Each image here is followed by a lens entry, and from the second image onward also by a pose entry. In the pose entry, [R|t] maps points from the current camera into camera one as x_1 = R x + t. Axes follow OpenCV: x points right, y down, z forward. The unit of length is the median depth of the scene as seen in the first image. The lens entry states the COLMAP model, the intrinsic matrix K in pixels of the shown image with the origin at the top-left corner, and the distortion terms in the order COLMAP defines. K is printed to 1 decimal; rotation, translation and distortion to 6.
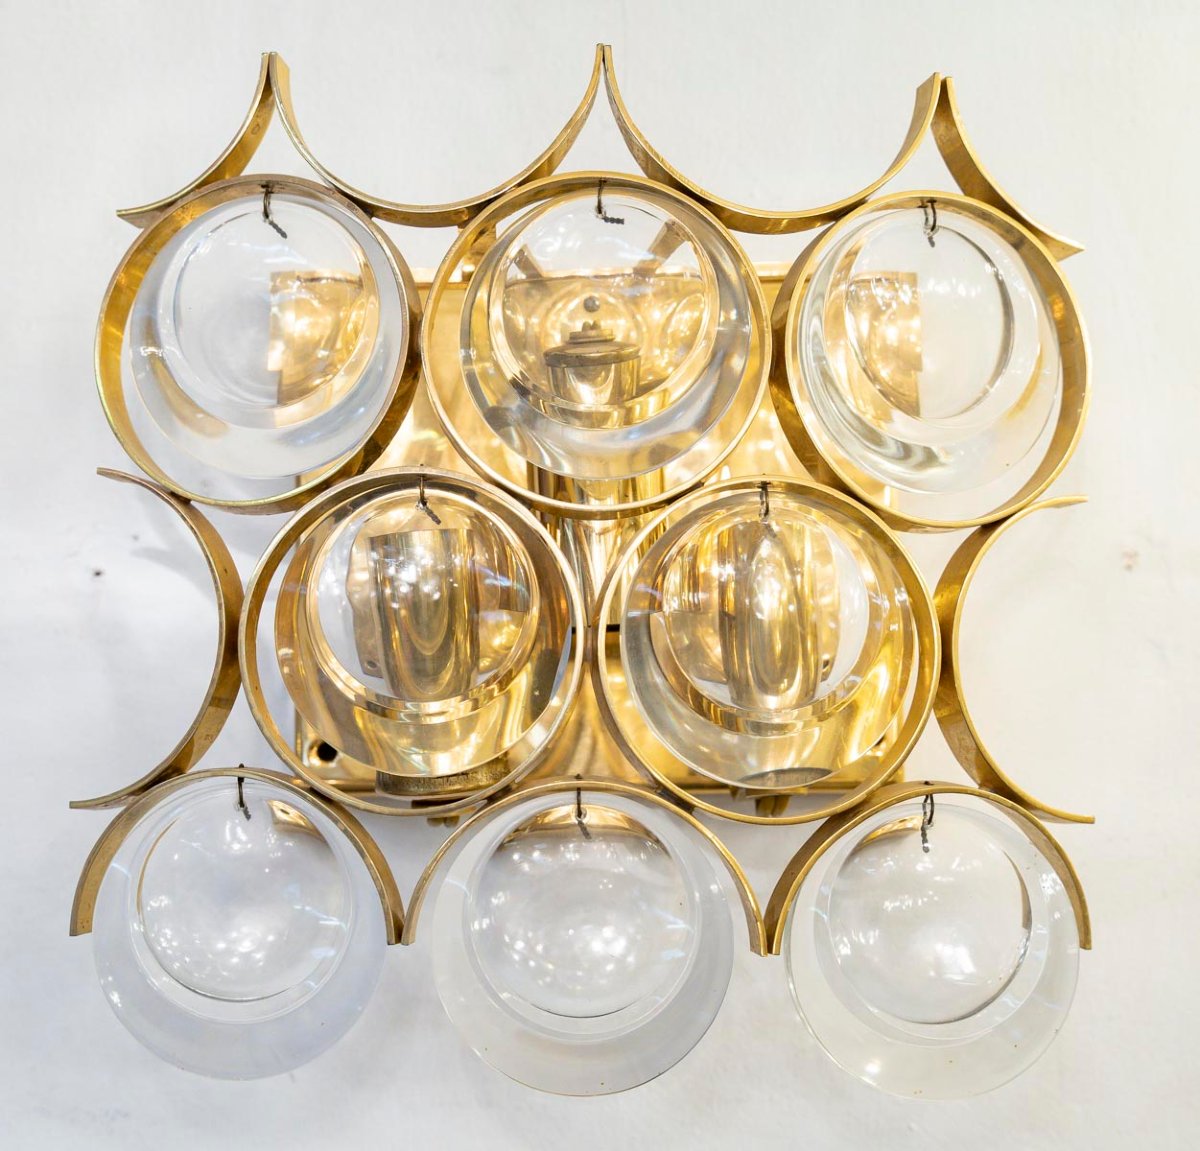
lens RADIAL K [[1504.3, 0, 599.7], [0, 1504.3, 571.7], [0, 0, 1]] dist [0.023789, 0.000000]
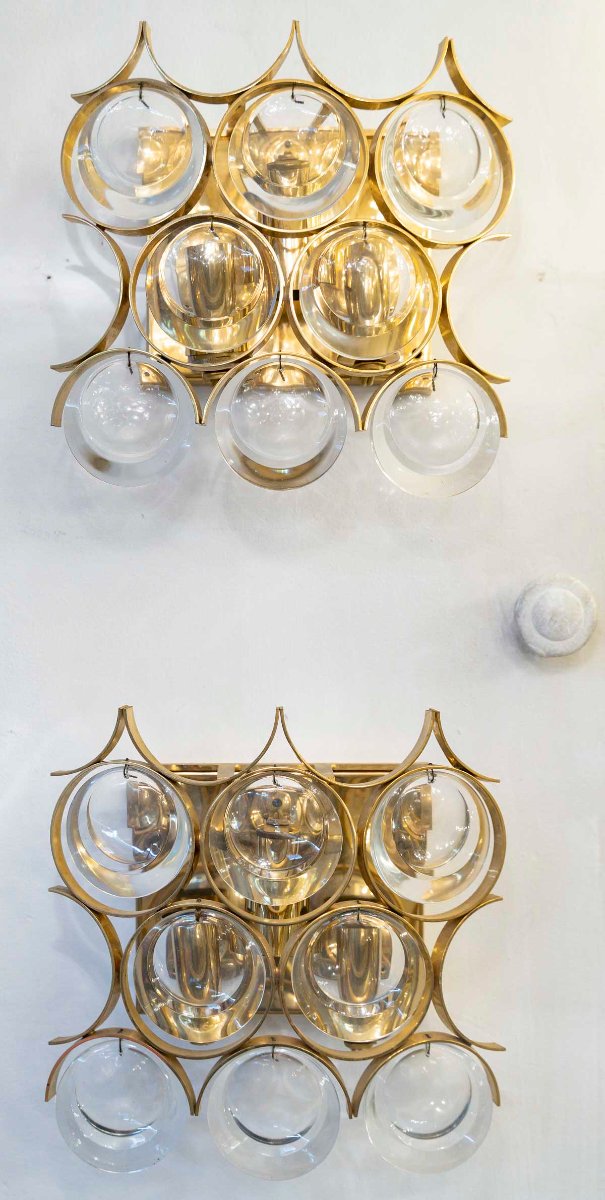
lens RADIAL K [[1342.3, 0, 302.7], [0, 1342.3, 599.5], [0, 0, 1]] dist [0.008848, 0.000000]
pose [[0.999804, 0.012922, 0.014968, -0.005394], [-0.013807, 0.998065, 0.060632, 0.369667], [-0.014155, -0.060827, 0.998048, -0.996103]]
